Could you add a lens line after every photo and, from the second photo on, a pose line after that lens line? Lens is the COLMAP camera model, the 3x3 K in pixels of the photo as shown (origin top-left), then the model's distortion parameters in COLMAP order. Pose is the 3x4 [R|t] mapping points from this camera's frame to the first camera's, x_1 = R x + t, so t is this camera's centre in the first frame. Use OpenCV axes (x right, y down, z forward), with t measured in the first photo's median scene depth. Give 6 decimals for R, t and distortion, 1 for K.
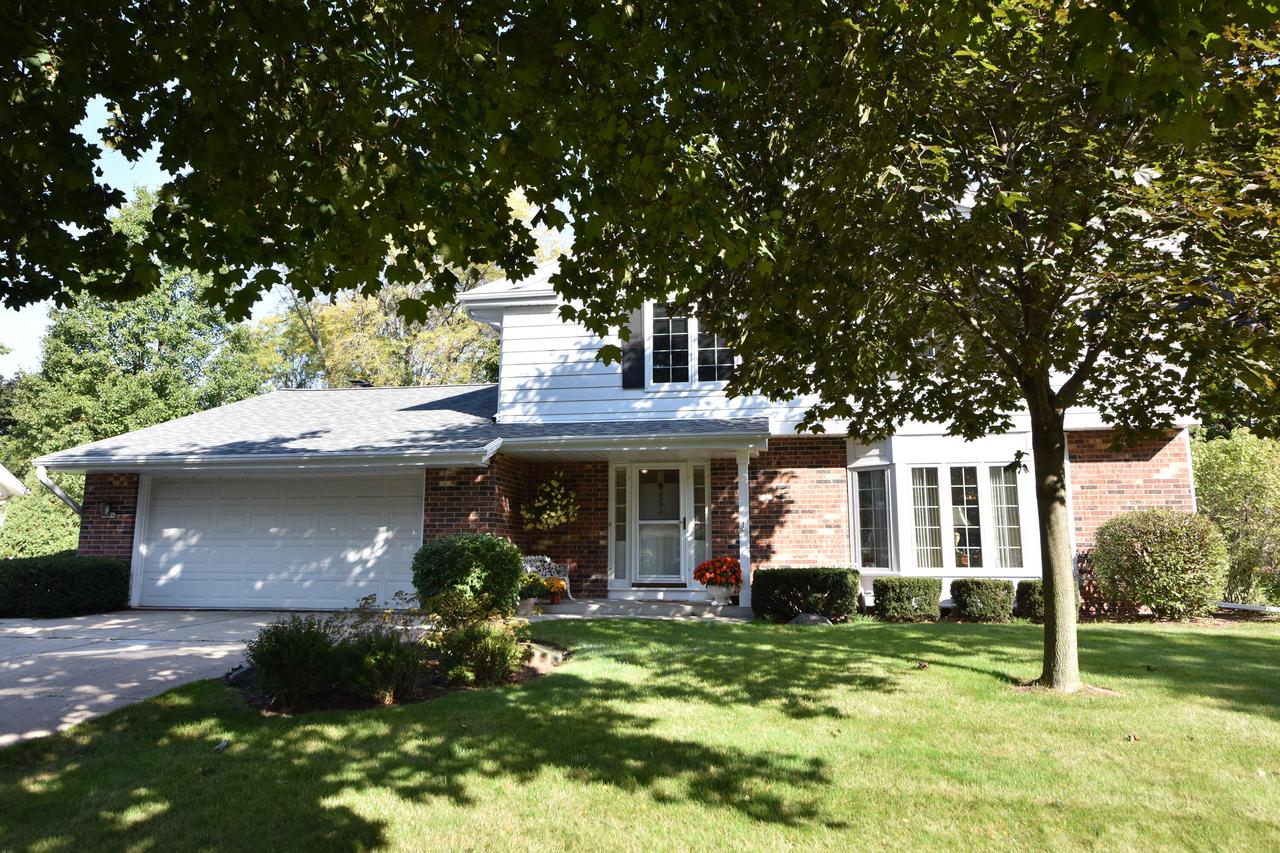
lens RADIAL K [[843.9, 0, 646.3], [0, 843.9, 425.7], [0, 0, 1]] dist [-0.000962, 0.002352]
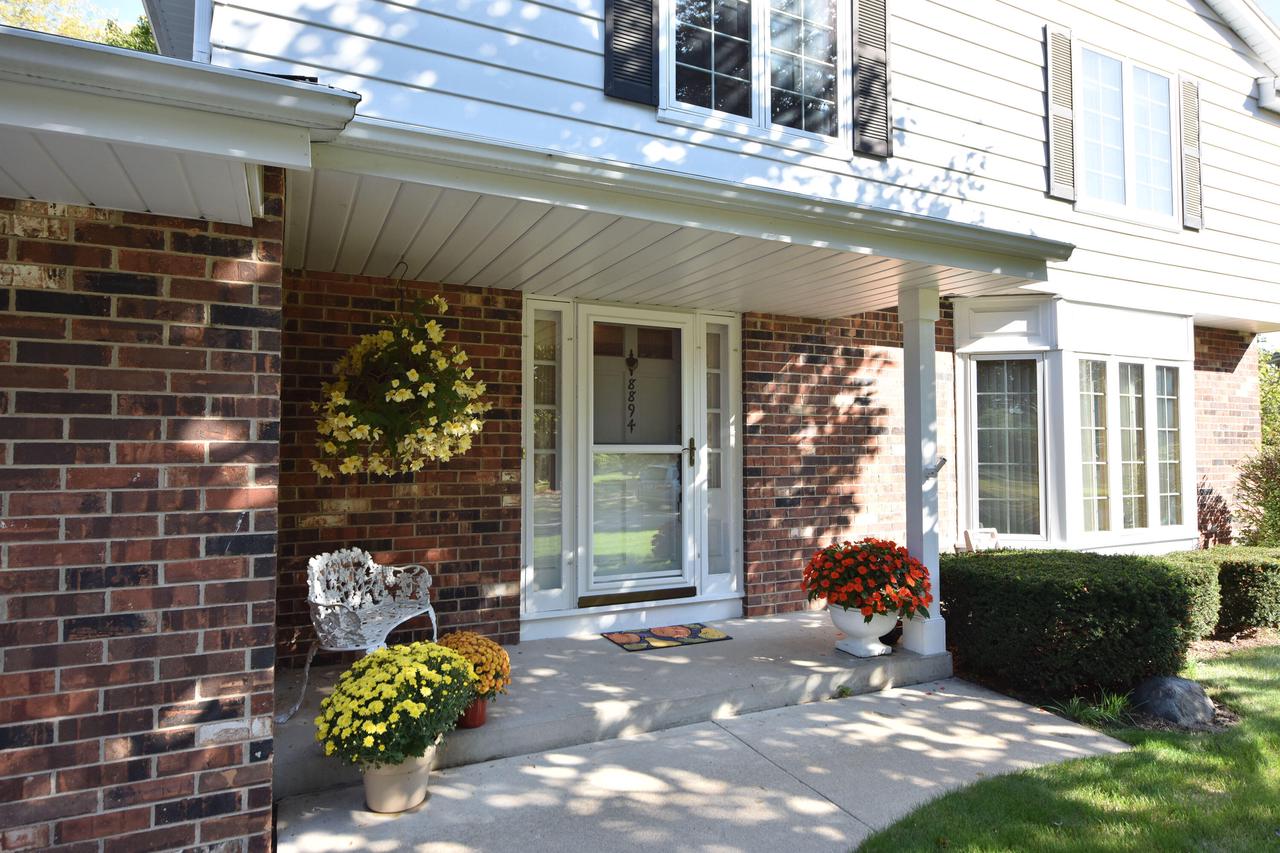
lens RADIAL K [[762.3, 0, 644.0], [0, 762.3, 407.4], [0, 0, 1]] dist [-0.008064, -0.001734]
pose [[0.814495, 0.032971, 0.579234, -0.213334], [-0.084511, 0.994477, 0.062230, 0.071802], [-0.573983, -0.099638, 0.812783, 0.713861]]
